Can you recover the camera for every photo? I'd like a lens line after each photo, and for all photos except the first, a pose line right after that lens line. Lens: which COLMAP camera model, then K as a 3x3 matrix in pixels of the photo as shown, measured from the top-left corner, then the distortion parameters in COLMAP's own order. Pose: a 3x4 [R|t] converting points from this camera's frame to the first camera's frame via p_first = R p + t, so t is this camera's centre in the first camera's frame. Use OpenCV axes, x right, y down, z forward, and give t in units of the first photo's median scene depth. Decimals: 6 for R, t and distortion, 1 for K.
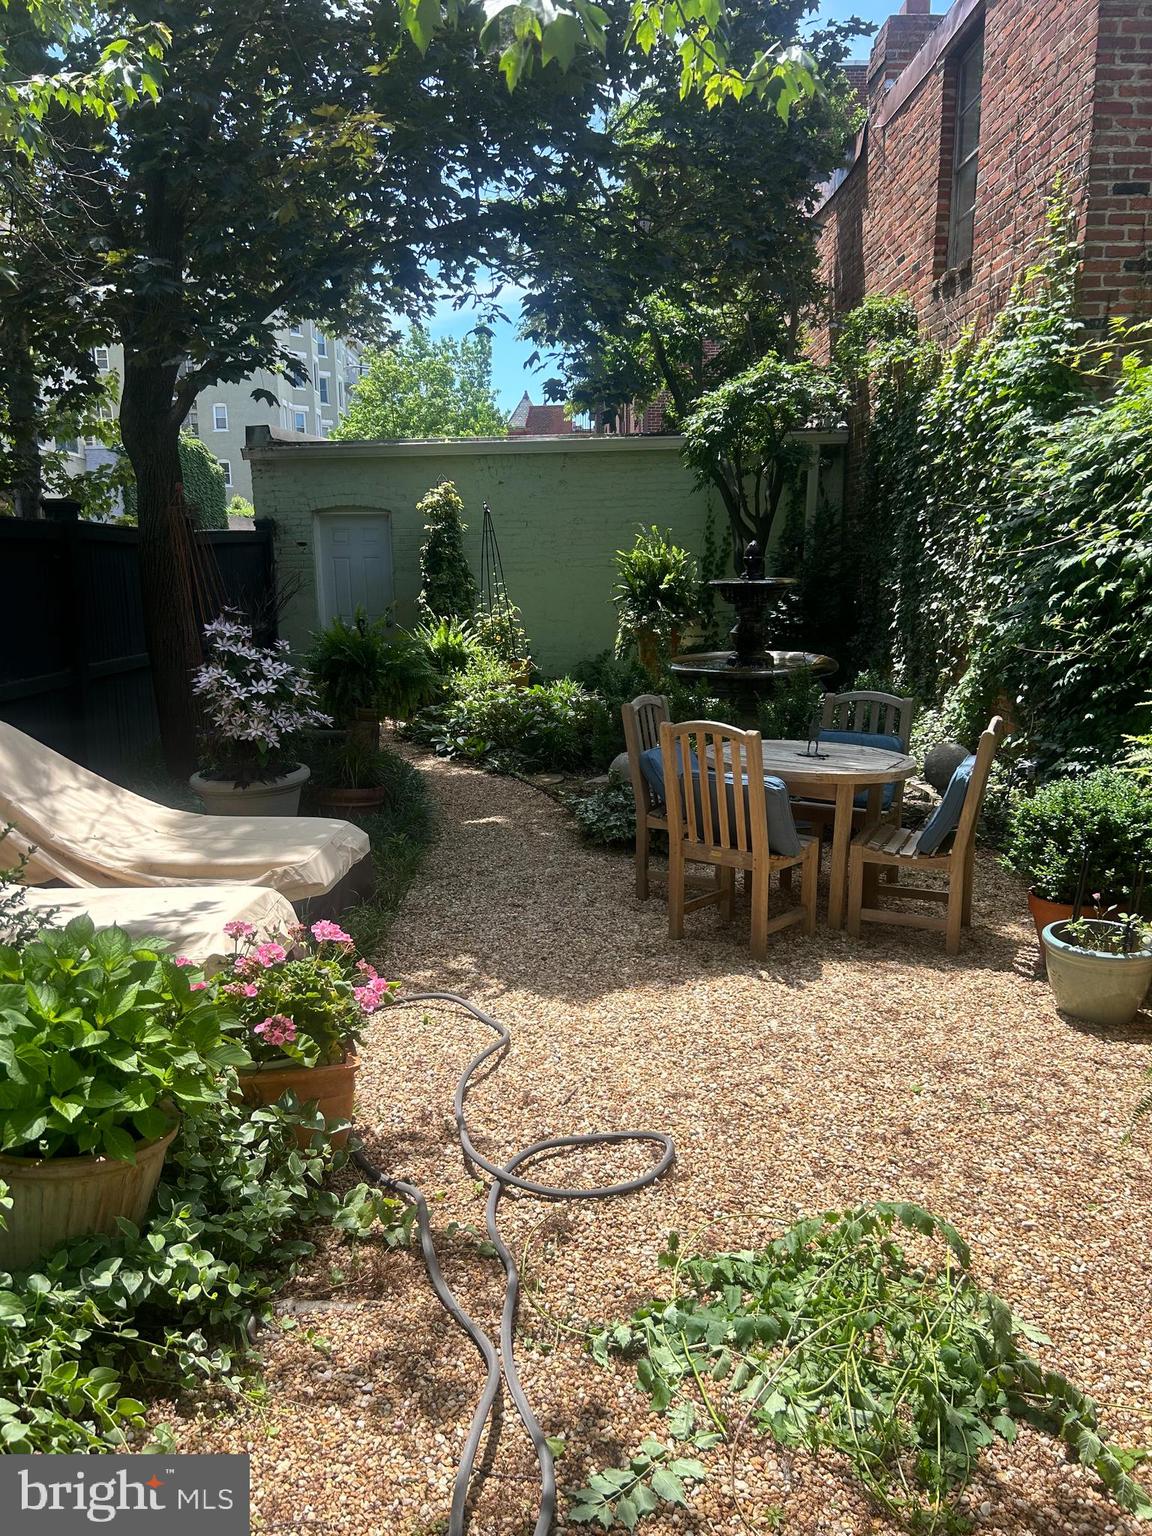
lens RADIAL K [[1174.1, 0, 576.0], [0, 1174.1, 768.0], [0, 0, 1]] dist [0.093782, -0.144802]
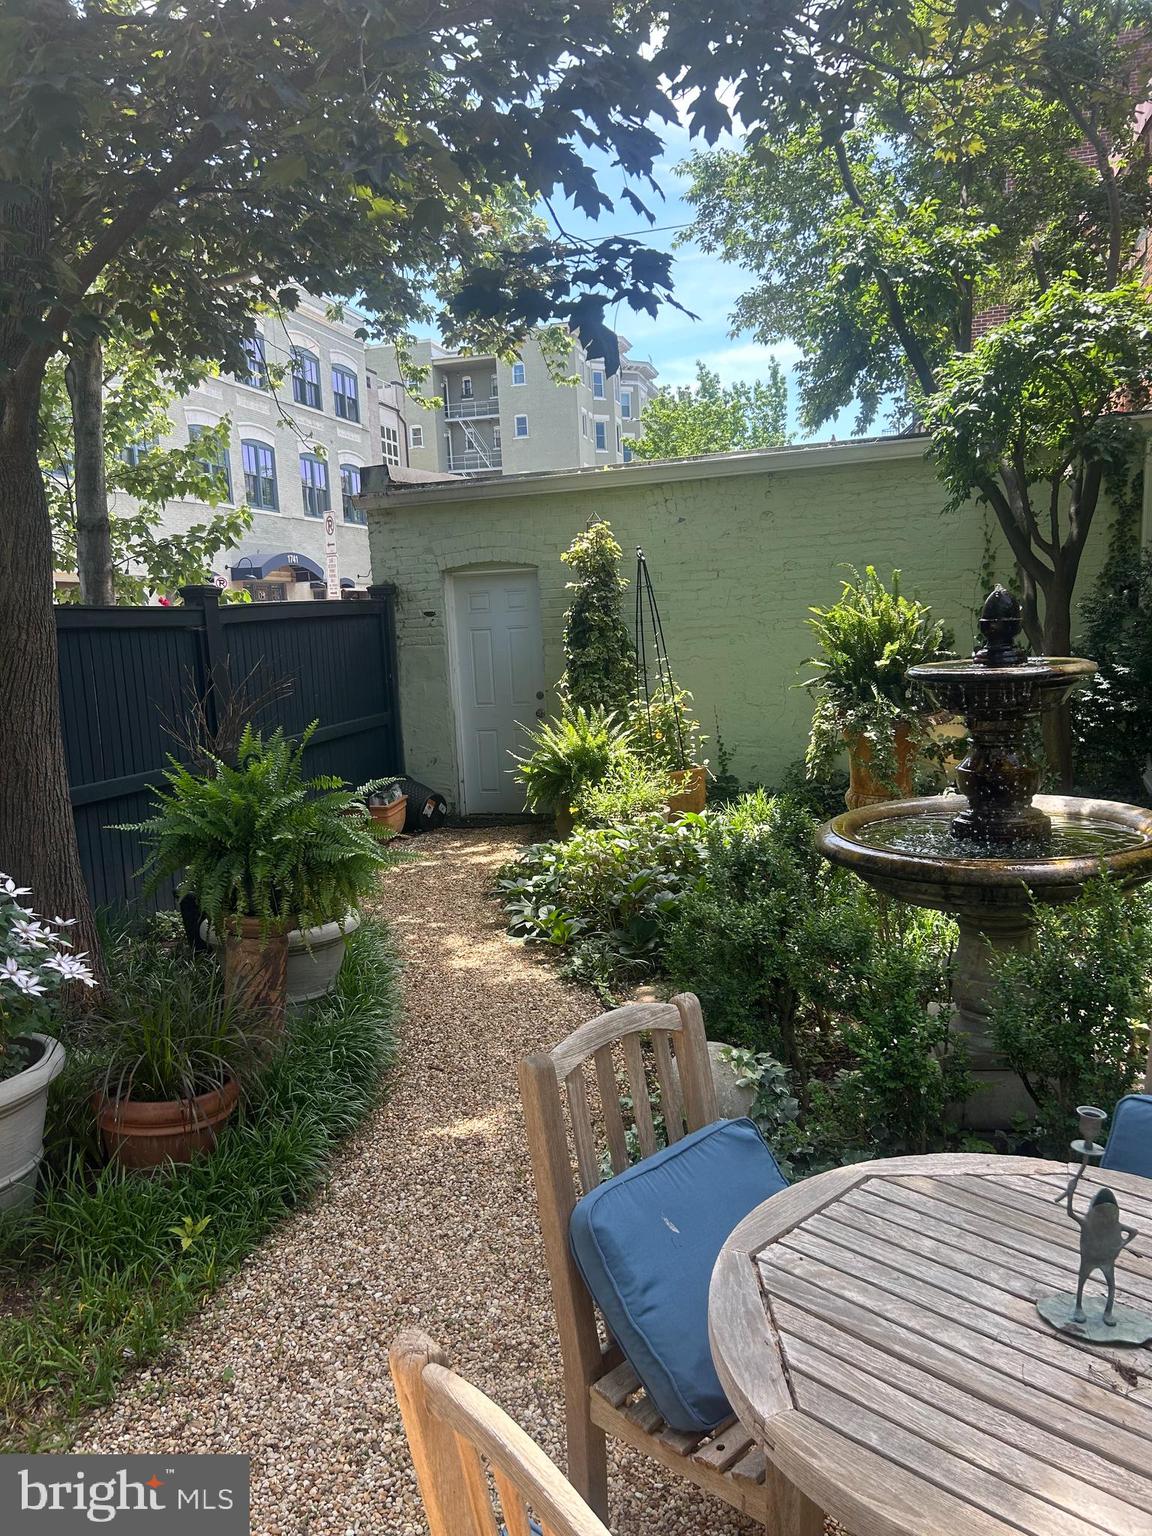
lens RADIAL K [[1174.1, 0, 576.0], [0, 1174.1, 768.0], [0, 0, 1]] dist [0.093782, -0.144802]
pose [[0.964329, -0.000316, -0.264706, 0.071427], [-0.011703, 0.998971, -0.043827, -0.059546], [0.264447, 0.045362, 0.963333, 0.306809]]
